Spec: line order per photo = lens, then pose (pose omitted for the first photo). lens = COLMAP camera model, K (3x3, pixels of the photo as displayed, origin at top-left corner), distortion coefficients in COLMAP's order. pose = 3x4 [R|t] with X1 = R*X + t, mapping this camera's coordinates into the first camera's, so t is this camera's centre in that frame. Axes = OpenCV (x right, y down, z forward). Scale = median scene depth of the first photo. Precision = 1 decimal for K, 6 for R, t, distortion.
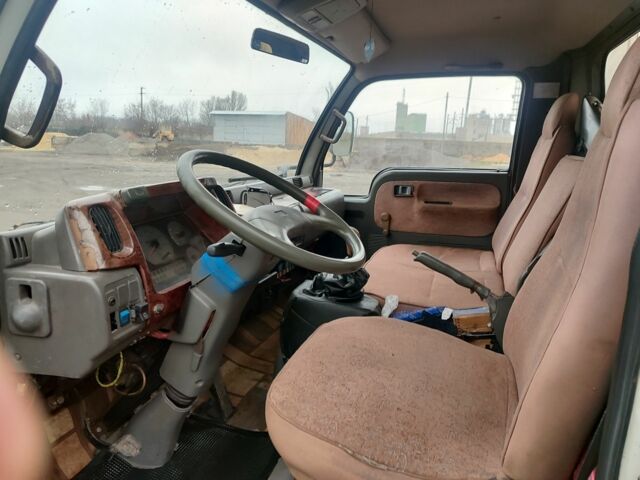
lens RADIAL K [[457.1, 0, 320.0], [0, 457.1, 240.0], [0, 0, 1]] dist [0.008168, -0.004489]
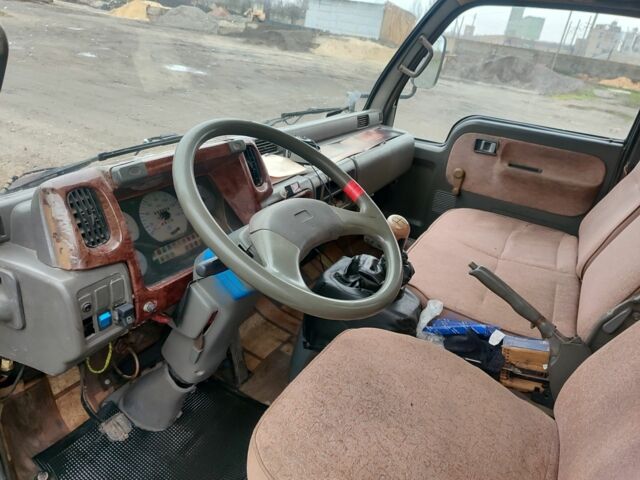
lens RADIAL K [[457.3, 0, 320.0], [0, 457.3, 240.0], [0, 0, 1]] dist [-0.001454, 0.002238]
pose [[0.976722, 0.167430, -0.134093, 0.041914], [-0.135503, 0.966182, 0.219390, -0.145459], [0.166291, -0.196113, 0.966378, 0.164801]]
